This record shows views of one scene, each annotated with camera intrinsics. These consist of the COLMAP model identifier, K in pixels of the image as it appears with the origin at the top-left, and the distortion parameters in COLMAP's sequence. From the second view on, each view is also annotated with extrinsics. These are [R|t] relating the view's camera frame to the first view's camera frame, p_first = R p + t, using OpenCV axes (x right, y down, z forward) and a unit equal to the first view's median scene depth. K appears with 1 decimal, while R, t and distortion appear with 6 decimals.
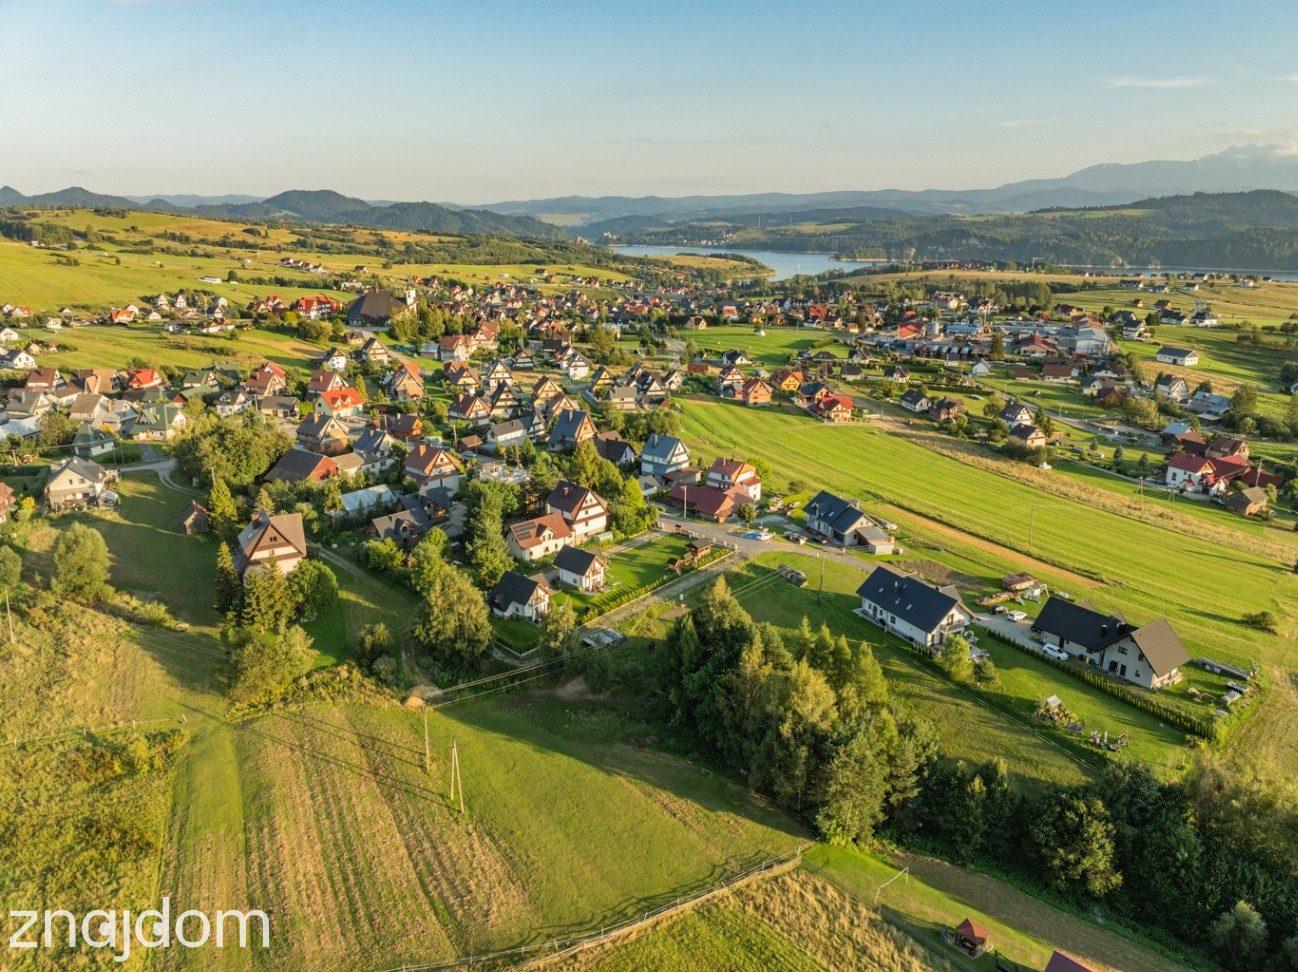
lens RADIAL K [[913.6, 0, 653.8], [0, 913.6, 486.1], [0, 0, 1]] dist [-0.038596, 0.002945]
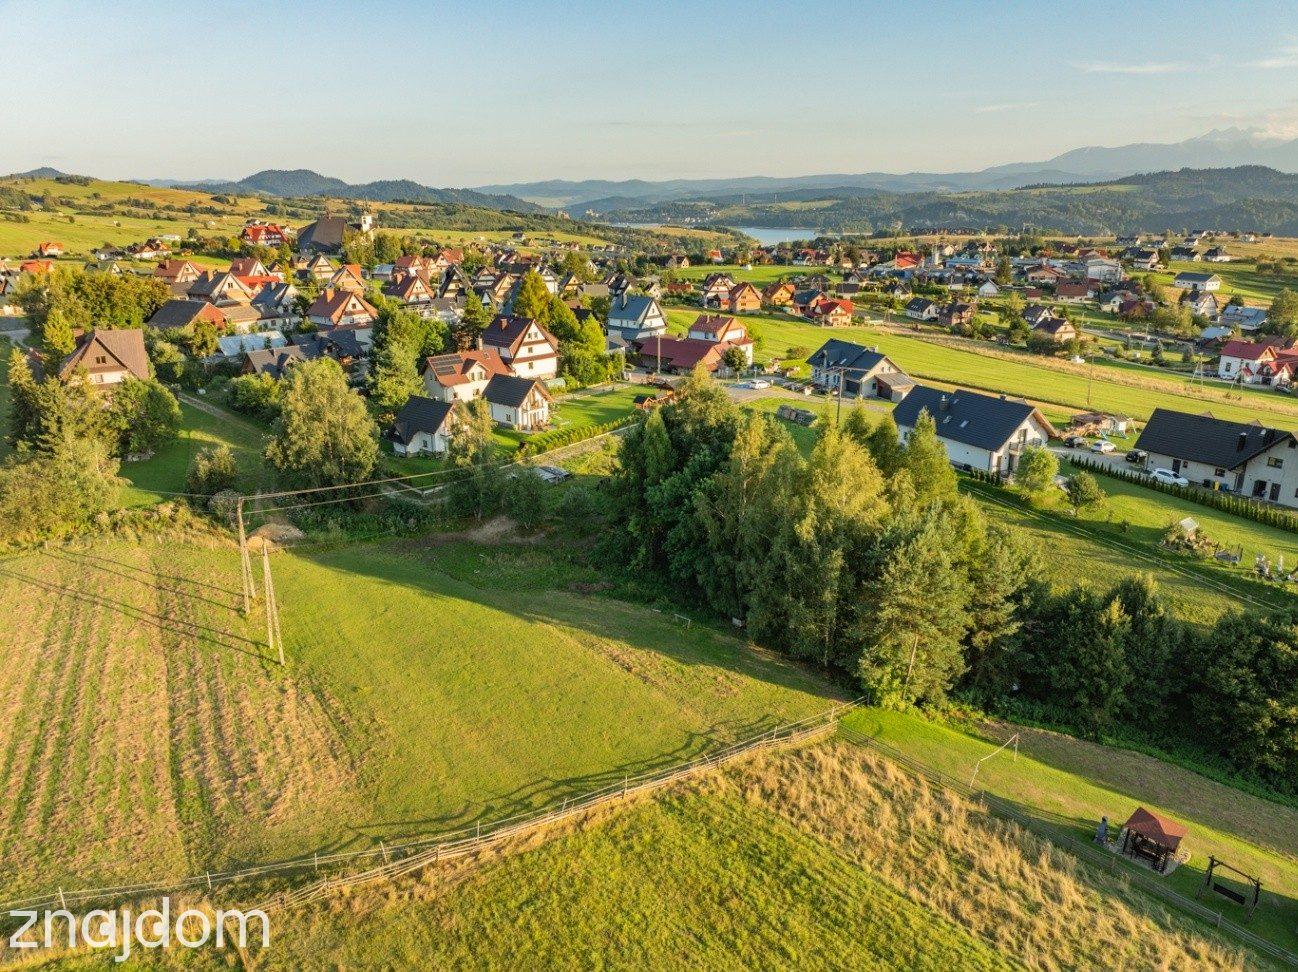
lens RADIAL K [[913.6, 0, 653.8], [0, 913.6, 486.1], [0, 0, 1]] dist [-0.038596, 0.002945]
pose [[0.999853, -0.006777, 0.015748, 0.009087], [0.006552, 0.999876, 0.014327, 0.066917], [-0.015843, -0.014222, 0.999773, 0.111017]]
